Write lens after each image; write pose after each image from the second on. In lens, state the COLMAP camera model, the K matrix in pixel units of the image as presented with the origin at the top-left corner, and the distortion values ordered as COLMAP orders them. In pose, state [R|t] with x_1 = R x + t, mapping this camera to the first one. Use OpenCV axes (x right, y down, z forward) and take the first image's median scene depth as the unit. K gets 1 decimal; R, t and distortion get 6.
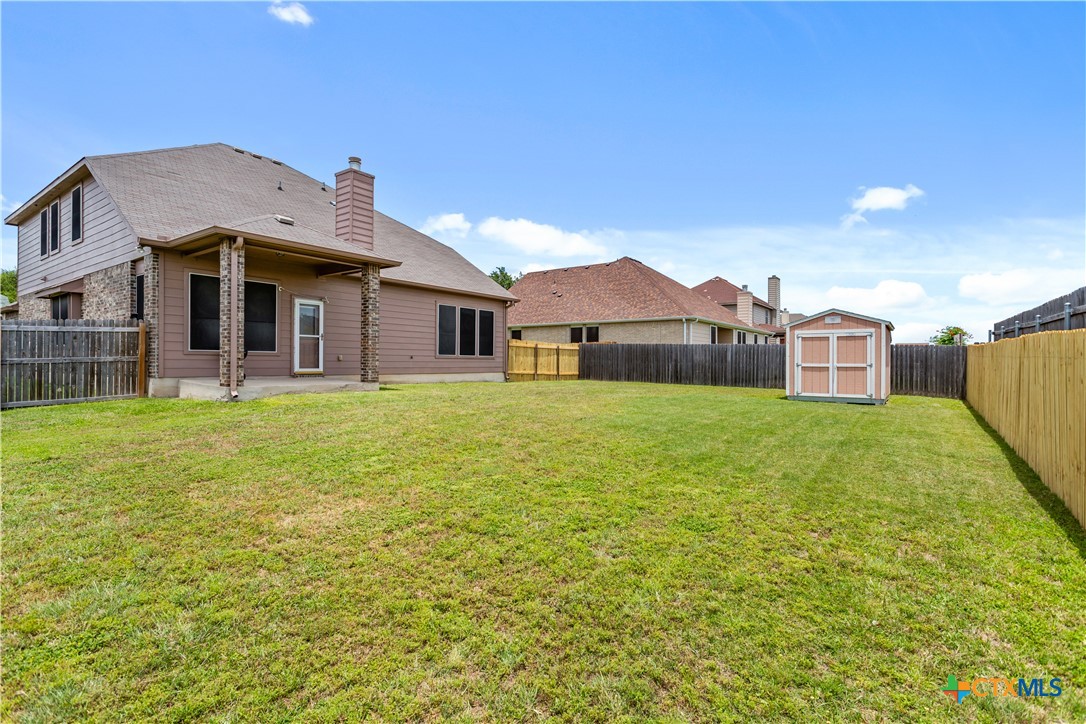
lens RADIAL K [[522.4, 0, 544.4], [0, 522.4, 361.7], [0, 0, 1]] dist [0.001886, 0.000600]
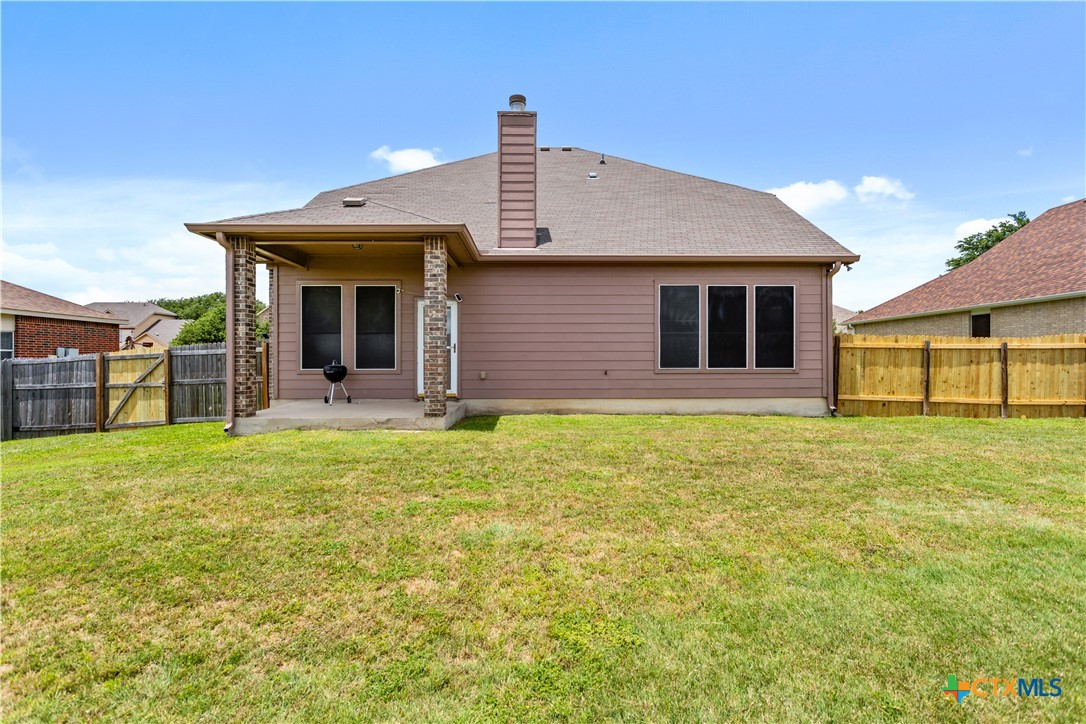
lens RADIAL K [[522.4, 0, 542.6], [0, 522.4, 361.3], [0, 0, 1]] dist [0.001886, 0.000600]
pose [[0.599738, -0.009341, -0.800142, 0.200687], [0.007122, 0.999955, -0.006335, -0.017806], [0.800165, -0.001899, 0.599777, 0.515178]]
